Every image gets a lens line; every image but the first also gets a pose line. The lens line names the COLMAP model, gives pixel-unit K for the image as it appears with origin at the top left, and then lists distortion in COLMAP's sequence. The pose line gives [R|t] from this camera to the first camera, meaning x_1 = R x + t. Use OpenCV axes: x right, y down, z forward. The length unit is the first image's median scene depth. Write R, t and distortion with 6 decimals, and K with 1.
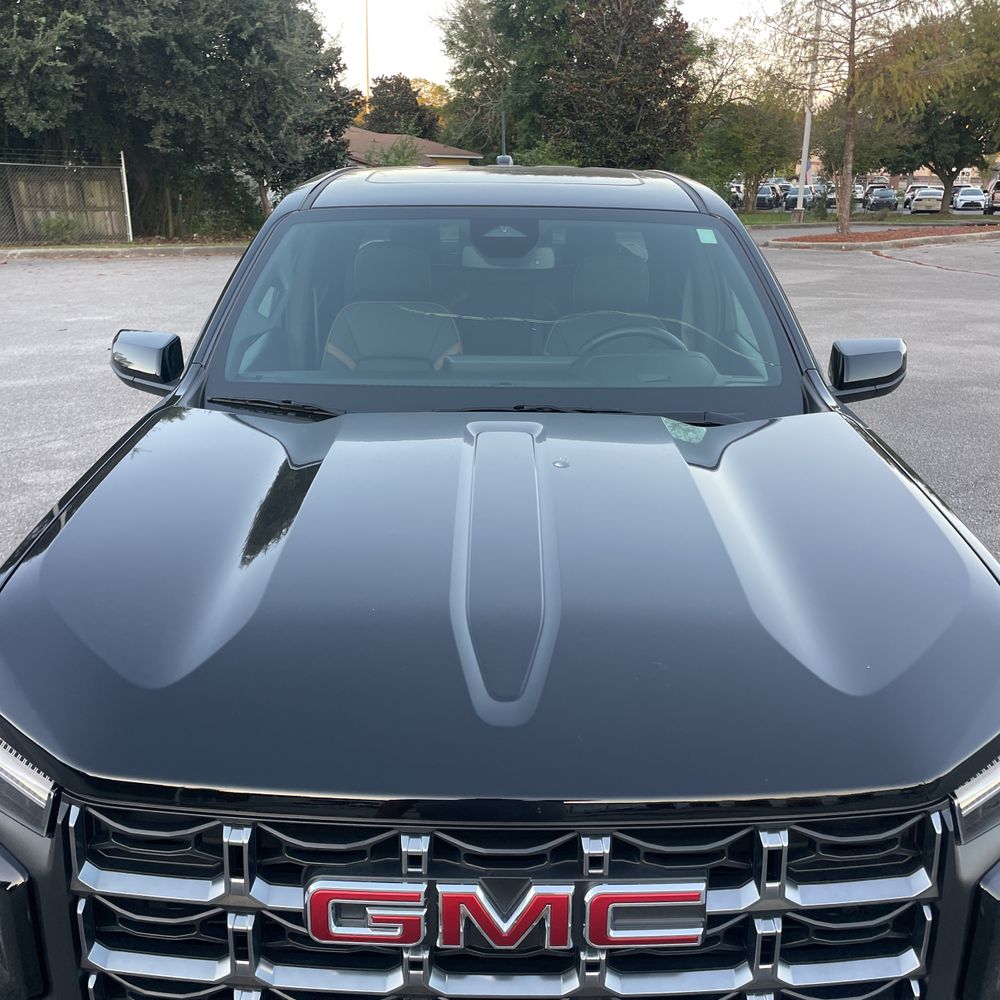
lens RADIAL K [[1012.5, 0, 490.1], [0, 1012.5, 485.7], [0, 0, 1]] dist [0.030479, 0.000000]
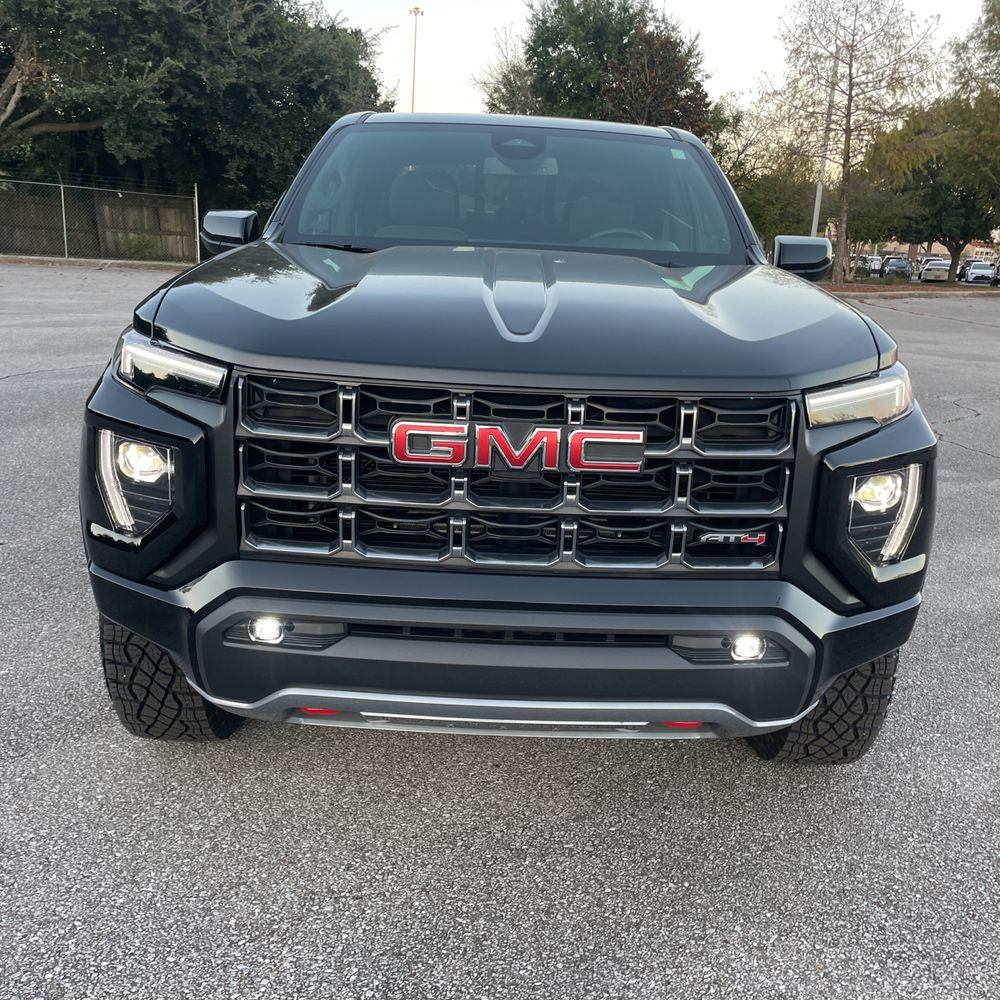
lens RADIAL K [[1012.5, 0, 506.2], [0, 1012.5, 507.9], [0, 0, 1]] dist [0.030479, 0.000000]
pose [[0.998921, 0.045874, -0.007278, 0.005914], [-0.046108, 0.998281, -0.036178, 0.054811], [0.005606, 0.036475, 0.999319, -0.109075]]
